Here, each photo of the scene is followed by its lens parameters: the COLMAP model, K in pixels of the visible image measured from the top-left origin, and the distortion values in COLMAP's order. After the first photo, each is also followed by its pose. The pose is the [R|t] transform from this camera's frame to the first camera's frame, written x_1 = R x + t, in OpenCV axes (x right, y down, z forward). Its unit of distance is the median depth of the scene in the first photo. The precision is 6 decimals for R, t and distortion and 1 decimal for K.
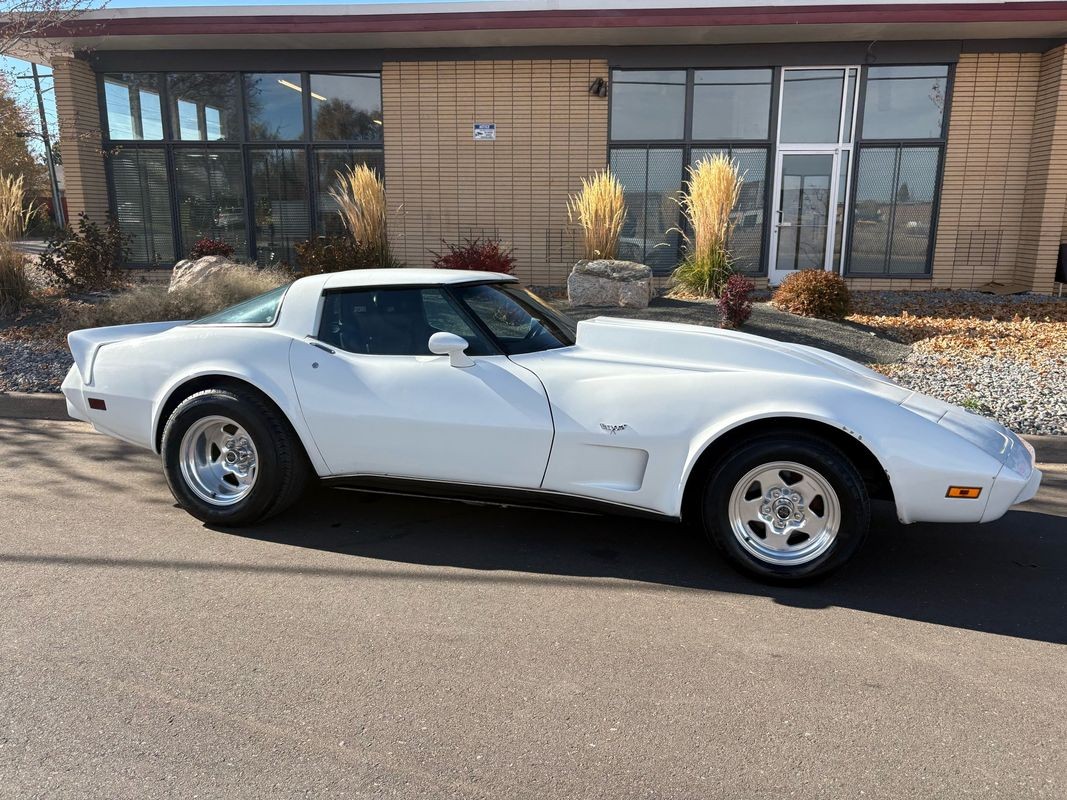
lens RADIAL K [[817.5, 0, 535.3], [0, 817.5, 404.8], [0, 0, 1]] dist [0.028402, -0.025336]
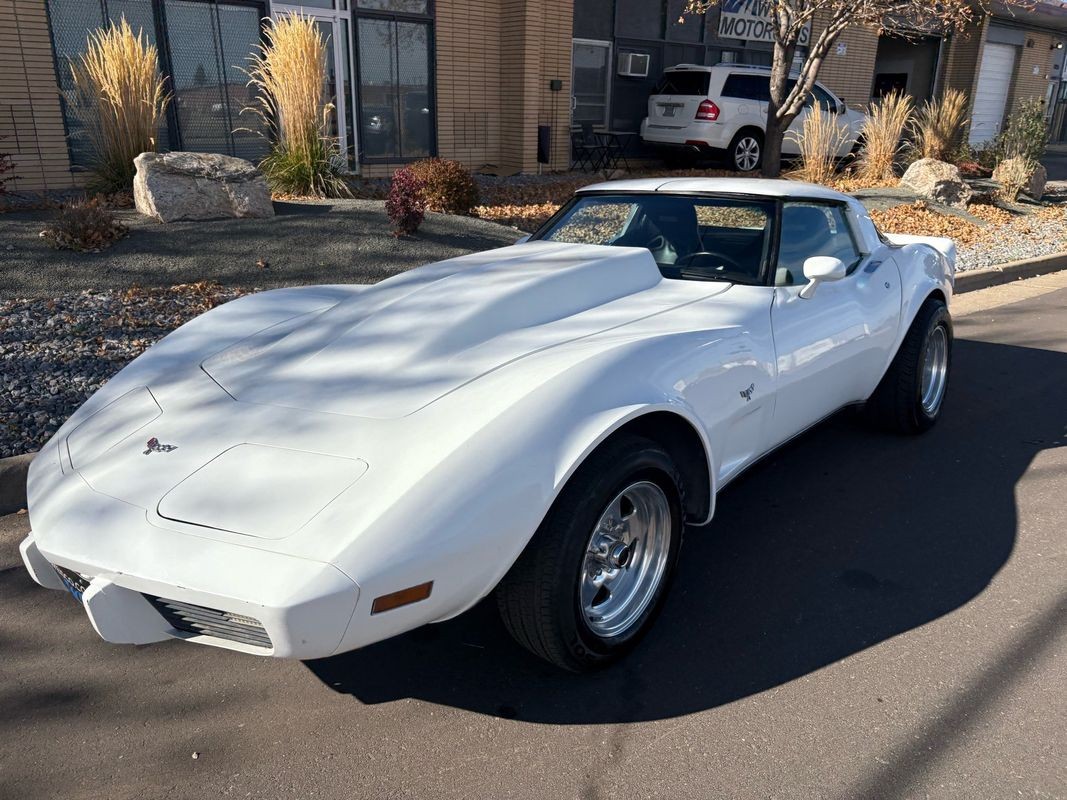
lens RADIAL K [[817.5, 0, 529.2], [0, 817.5, 391.0], [0, 0, 1]] dist [0.028402, -0.025336]
pose [[0.712053, -0.221527, 0.666263, -0.169751], [0.137882, 0.974564, 0.176676, -0.044801], [-0.688454, -0.033937, 0.724485, 0.198564]]
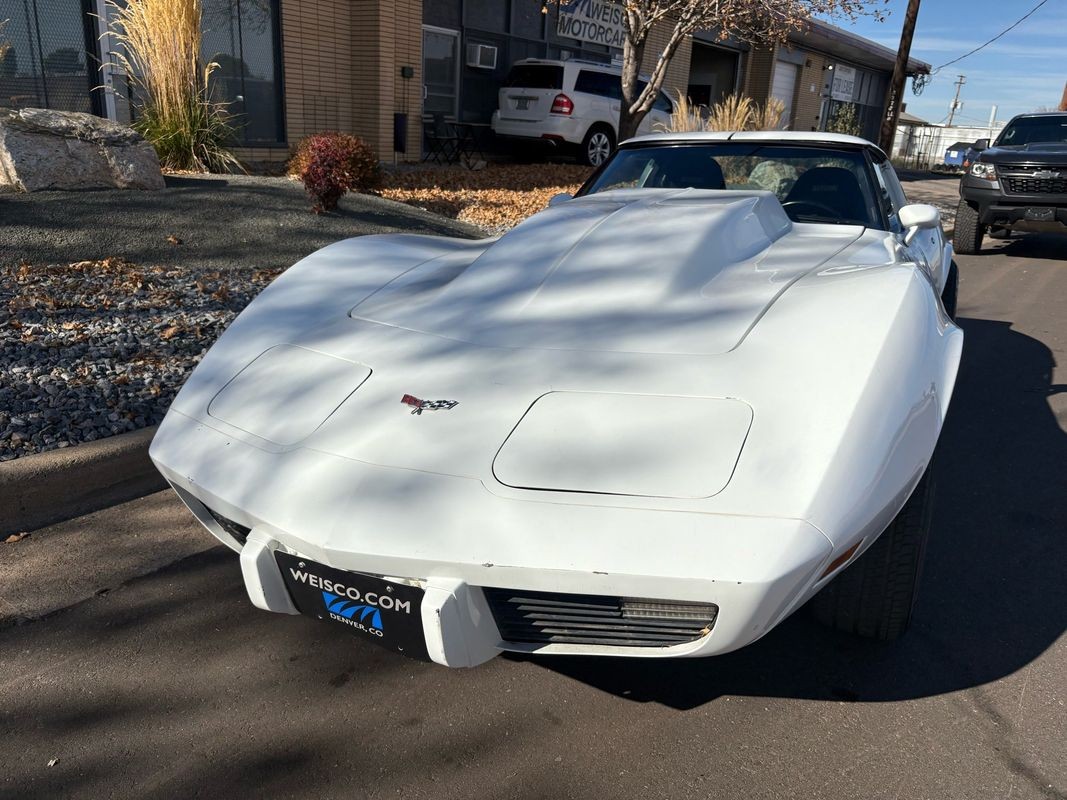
lens RADIAL K [[817.5, 0, 543.7], [0, 817.5, 391.0], [0, 0, 1]] dist [0.028402, -0.025336]
pose [[0.503232, -0.245610, 0.828513, -0.207289], [0.136247, 0.969318, 0.204596, -0.039641], [-0.853343, 0.009923, 0.521255, 0.289181]]
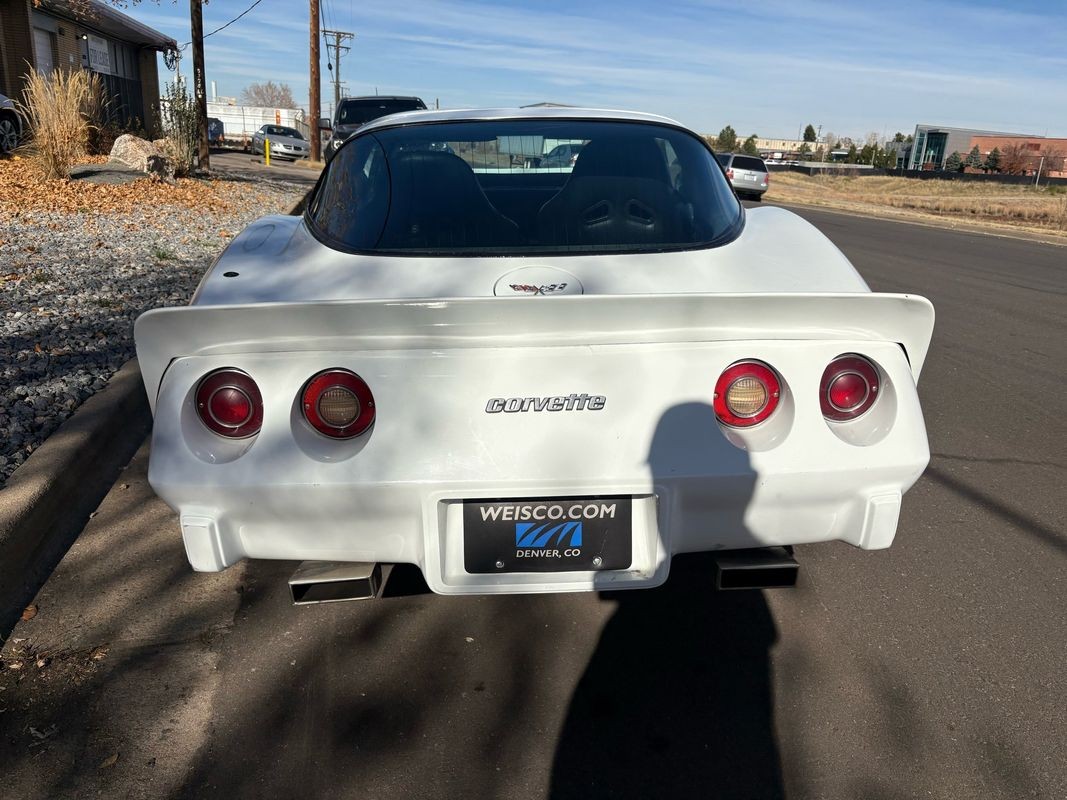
lens RADIAL K [[817.5, 0, 549.5], [0, 817.5, 398.4], [0, 0, 1]] dist [0.028402, -0.025336]
pose [[-0.321298, -0.302871, 0.897238, -0.287114], [0.152785, 0.918483, 0.364755, -0.067405], [-0.934572, 0.254279, -0.248833, 0.427541]]
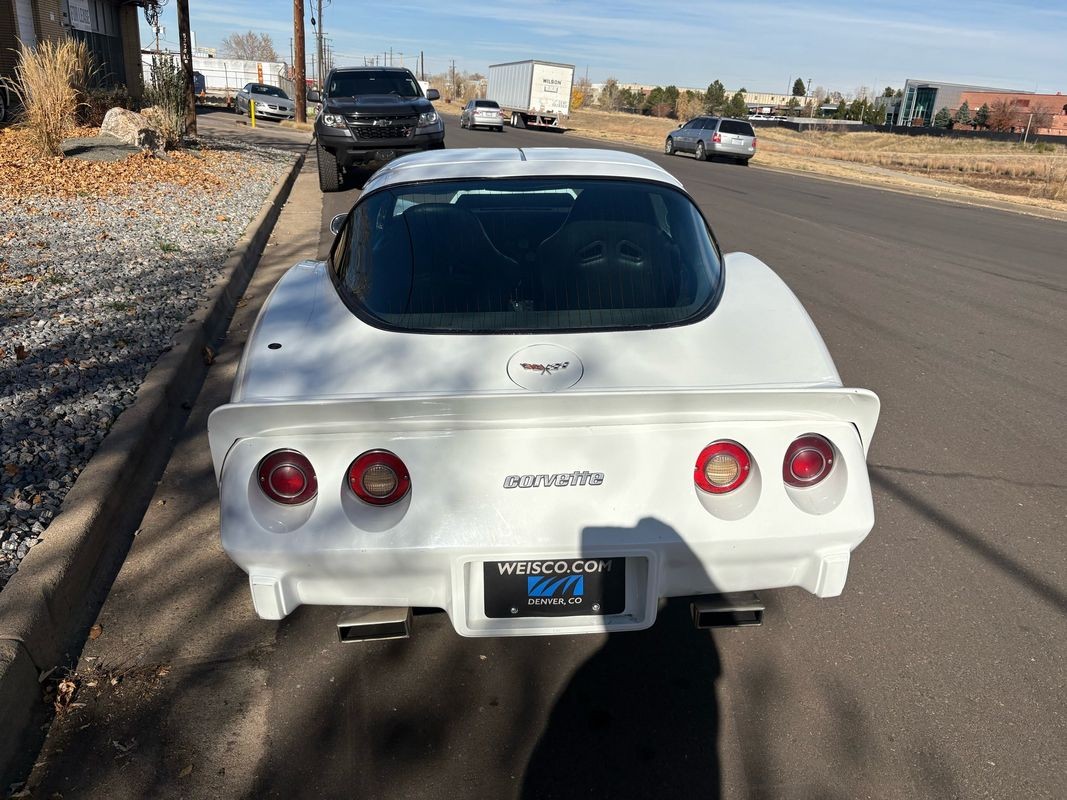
lens RADIAL K [[817.5, 0, 543.1], [0, 817.5, 390.2], [0, 0, 1]] dist [0.028402, -0.025336]
pose [[-0.329371, -0.342502, 0.879890, -0.299071], [0.147952, 0.901656, 0.406358, -0.094778], [-0.932537, 0.264024, -0.246305, 0.431150]]
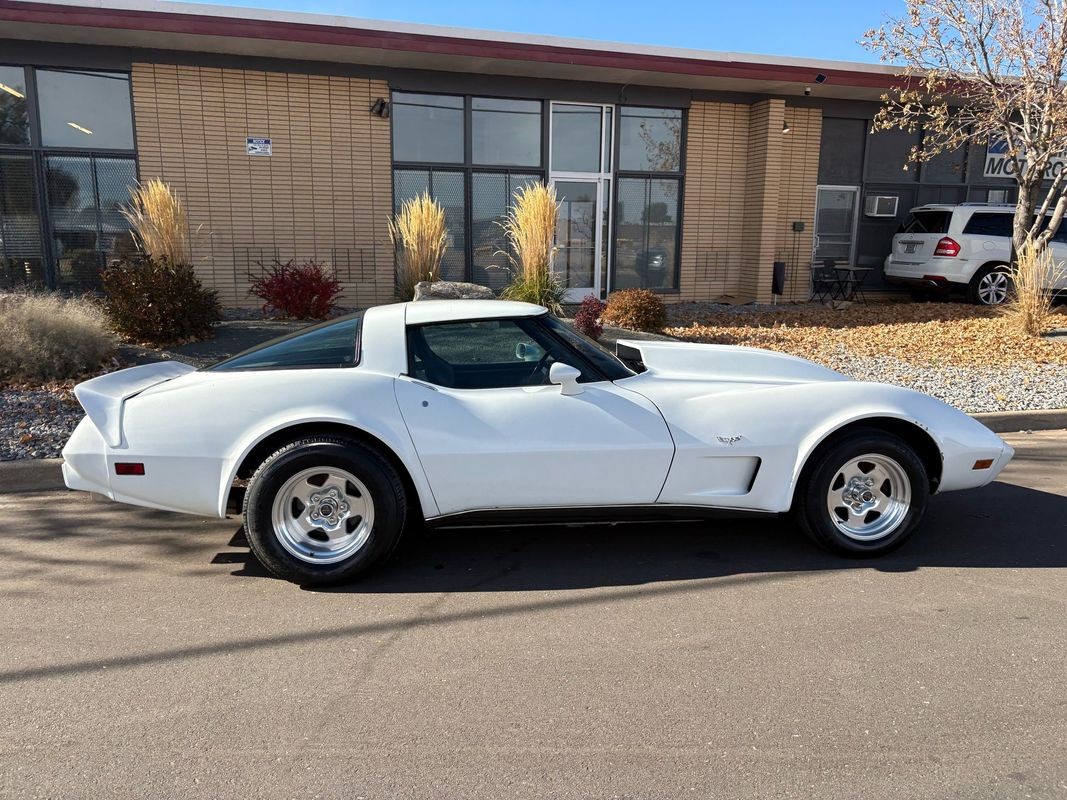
lens RADIAL K [[817.5, 0, 541.6], [0, 817.5, 408.1], [0, 0, 1]] dist [0.028402, -0.025336]
pose [[0.920216, -0.075284, 0.384103, -0.155646], [0.080764, 0.996731, 0.001868, -0.010279], [-0.382988, 0.029303, 0.923288, 0.017892]]
